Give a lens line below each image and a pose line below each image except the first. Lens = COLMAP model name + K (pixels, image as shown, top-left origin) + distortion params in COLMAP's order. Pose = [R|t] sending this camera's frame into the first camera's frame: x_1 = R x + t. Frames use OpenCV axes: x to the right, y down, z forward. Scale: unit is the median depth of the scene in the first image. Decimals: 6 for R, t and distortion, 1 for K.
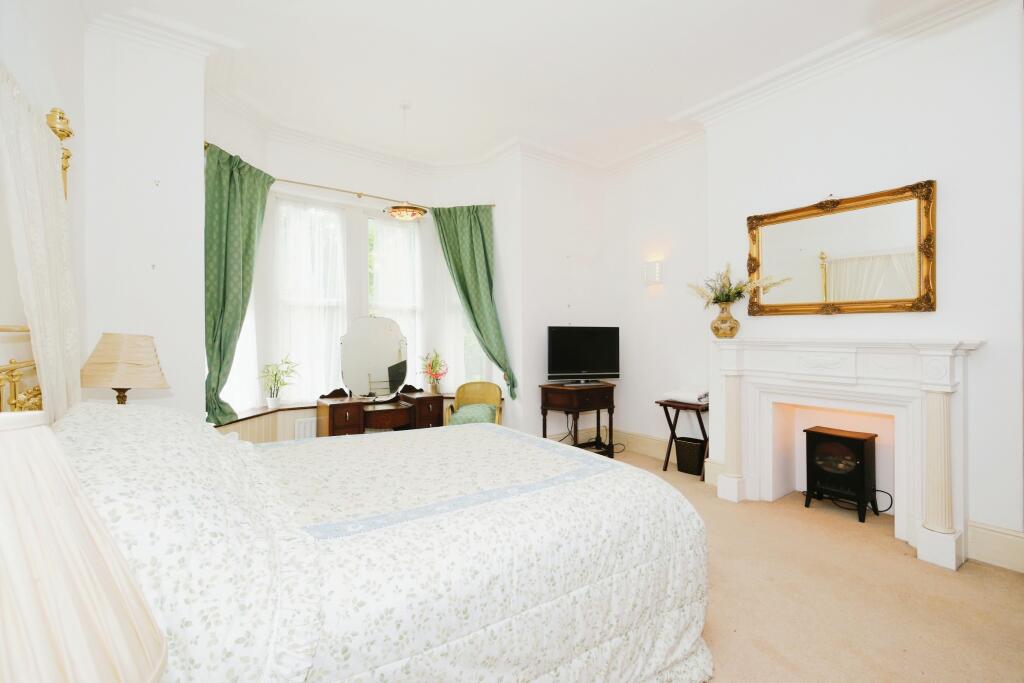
lens RADIAL K [[444.1, 0, 508.1], [0, 444.1, 336.7], [0, 0, 1]] dist [0.001617, 0.000266]
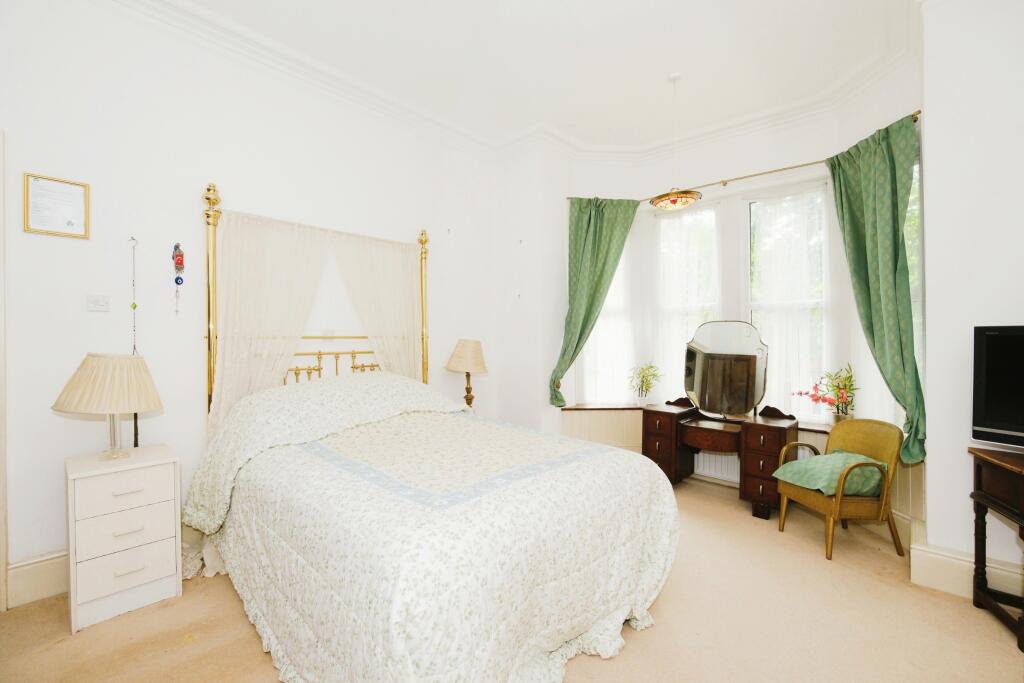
lens RADIAL K [[444.1, 0, 508.1], [0, 444.1, 338.4], [0, 0, 1]] dist [0.001617, 0.000266]
pose [[0.198466, 0.001345, -0.980107, 0.458274], [-0.009399, 0.999956, -0.000531, -0.005742], [0.980063, 0.009317, 0.198470, 0.418717]]
